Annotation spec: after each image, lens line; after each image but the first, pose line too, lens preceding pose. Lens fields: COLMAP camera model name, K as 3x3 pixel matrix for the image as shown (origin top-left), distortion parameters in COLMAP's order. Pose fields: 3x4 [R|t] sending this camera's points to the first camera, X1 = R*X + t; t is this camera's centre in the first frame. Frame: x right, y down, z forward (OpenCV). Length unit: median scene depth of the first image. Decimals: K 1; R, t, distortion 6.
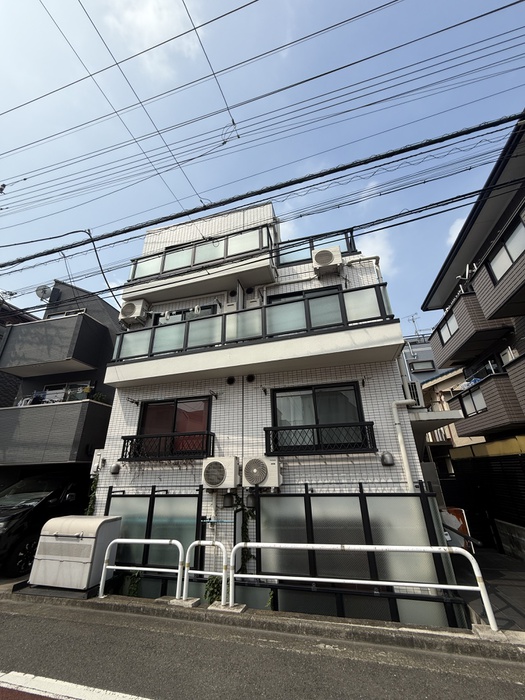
lens RADIAL K [[278.4, 0, 260.4], [0, 278.4, 346.7], [0, 0, 1]] dist [-0.004157, 0.001448]
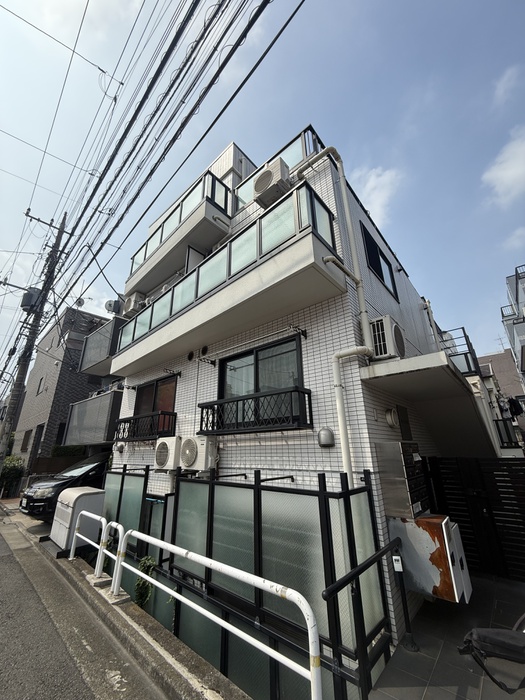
lens RADIAL K [[278.4, 0, 265.4], [0, 278.4, 346.8], [0, 0, 1]] dist [-0.004157, 0.001448]
pose [[0.888781, -0.152608, -0.432180, 0.612923], [0.184605, 0.982266, 0.032791, 0.126806], [0.419512, -0.108926, 0.901191, 0.324849]]
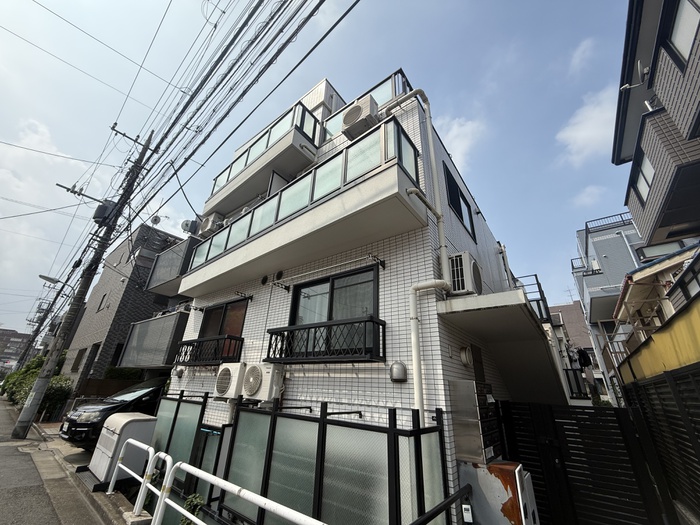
lens RADIAL K [[278.4, 0, 351.1], [0, 278.4, 261.9], [0, 0, 1]] dist [-0.004157, 0.001448]
pose [[0.914015, -0.112746, -0.389698, 0.599729], [0.108217, 0.993558, -0.033636, 0.146166], [0.390980, -0.011428, 0.920328, 0.333402]]
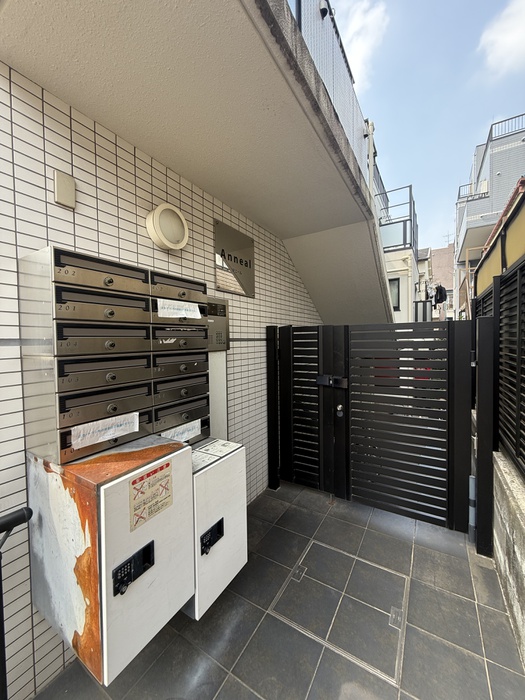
lens RADIAL K [[278.4, 0, 269.5], [0, 278.4, 350.1], [0, 0, 1]] dist [-0.004157, 0.001448]
pose [[0.954560, 0.020117, -0.297339, 0.758967], [0.114596, 0.896232, 0.428528, 0.384685], [0.275105, -0.443130, 0.853202, 0.788893]]
